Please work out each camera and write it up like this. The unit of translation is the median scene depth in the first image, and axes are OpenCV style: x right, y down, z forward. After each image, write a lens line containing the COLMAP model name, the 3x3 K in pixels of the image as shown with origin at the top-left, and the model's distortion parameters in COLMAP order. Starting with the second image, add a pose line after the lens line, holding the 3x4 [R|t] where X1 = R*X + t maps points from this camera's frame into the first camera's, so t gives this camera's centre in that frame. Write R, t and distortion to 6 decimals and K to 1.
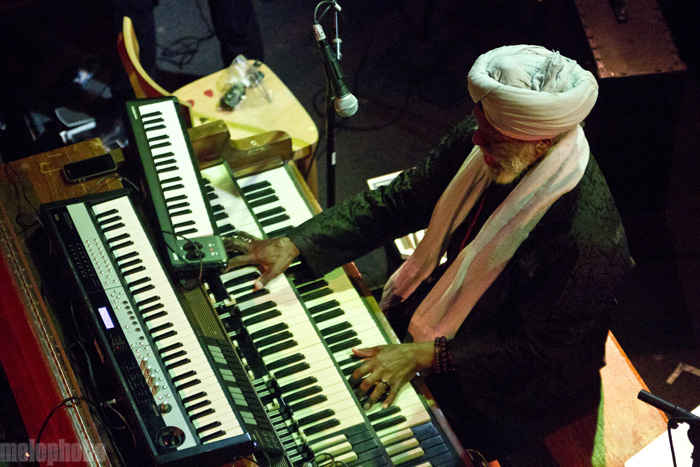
lens RADIAL K [[1760.7, 0, 350.0], [0, 1760.7, 233.5], [0, 0, 1]] dist [0.106041, 0.770288]
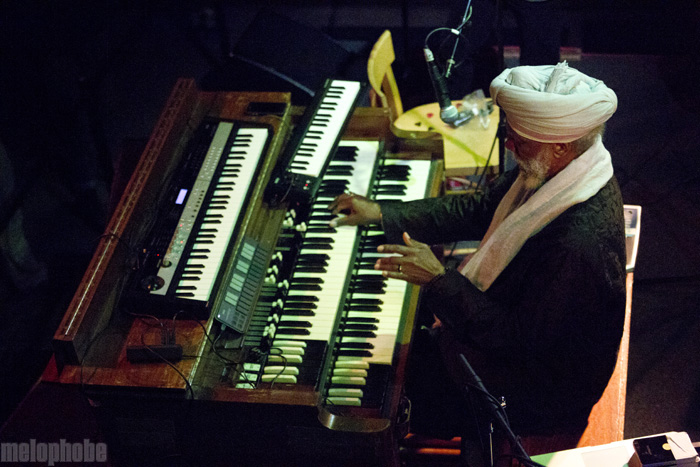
lens RADIAL K [[1296.8, 0, 350.0], [0, 1296.8, 233.5], [0, 0, 1]] dist [-0.017545, 0.020589]
pose [[0.841872, 0.283739, -0.459067, 0.394180], [-0.323941, 0.946031, -0.009347, 0.041438], [0.431640, 0.156579, 0.888352, 0.216709]]
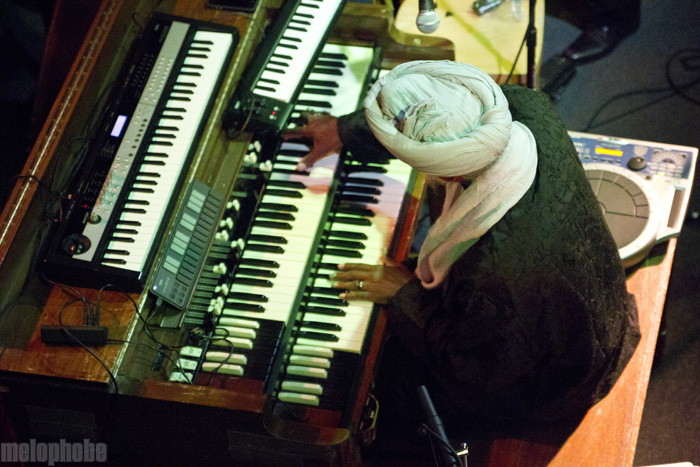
lens RADIAL K [[1786.5, 0, 350.0], [0, 1786.5, 233.5], [0, 0, 1]] dist [0.116101, 0.063236]
pose [[0.811239, 0.395327, -0.430822, 0.442408], [-0.373181, 0.917285, 0.139009, -0.089579], [0.450141, 0.048005, 0.891666, 0.118930]]
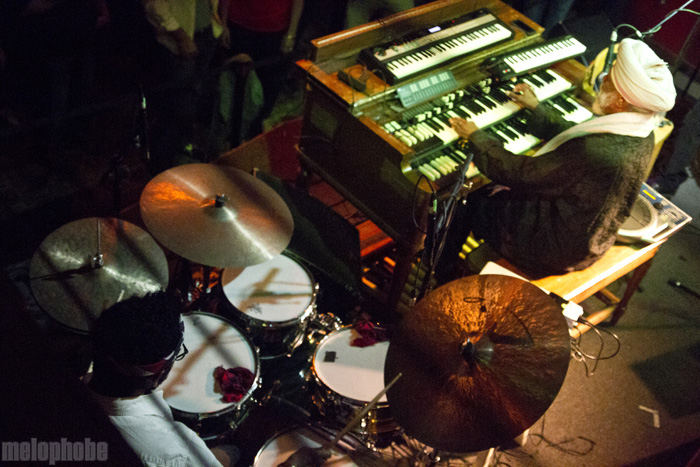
lens RADIAL K [[900.1, 0, 350.0], [0, 900.1, 233.5], [0, 0, 1]] dist [-0.100260, 0.051728]
pose [[0.319177, 0.694238, -0.645105, 0.655826], [-0.786607, 0.573724, 0.228233, 0.022988], [0.528560, 0.434597, 0.729212, 0.280536]]
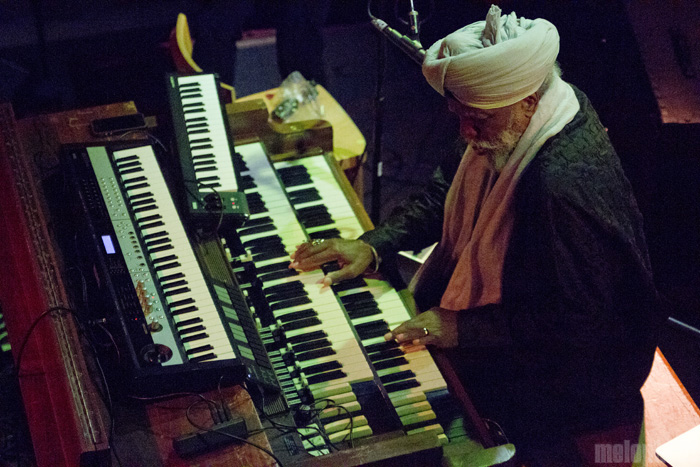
lens RADIAL K [[1646.2, 0, 350.0], [0, 1646.2, 233.5], [0, 0, 1]] dist [0.085820, -0.389224]
pose [[0.995213, 0.064712, -0.073231, 0.053311], [-0.075256, 0.985536, -0.151838, 0.162262], [0.062346, 0.156623, 0.985689, 0.134830]]
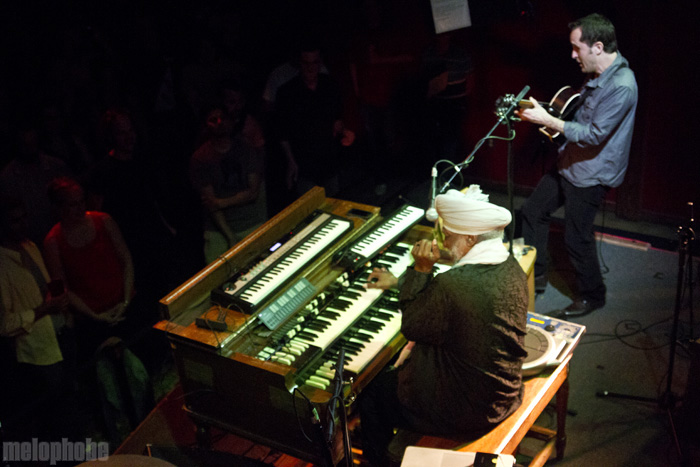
lens RADIAL K [[900.1, 0, 350.0], [0, 900.1, 233.5], [0, 0, 1]] dist [-0.100260, 0.051728]
pose [[0.578871, 0.352616, -0.735234, 0.668409], [-0.528731, 0.848739, -0.009232, -0.002037], [0.620767, 0.394085, 0.677750, 0.323102]]
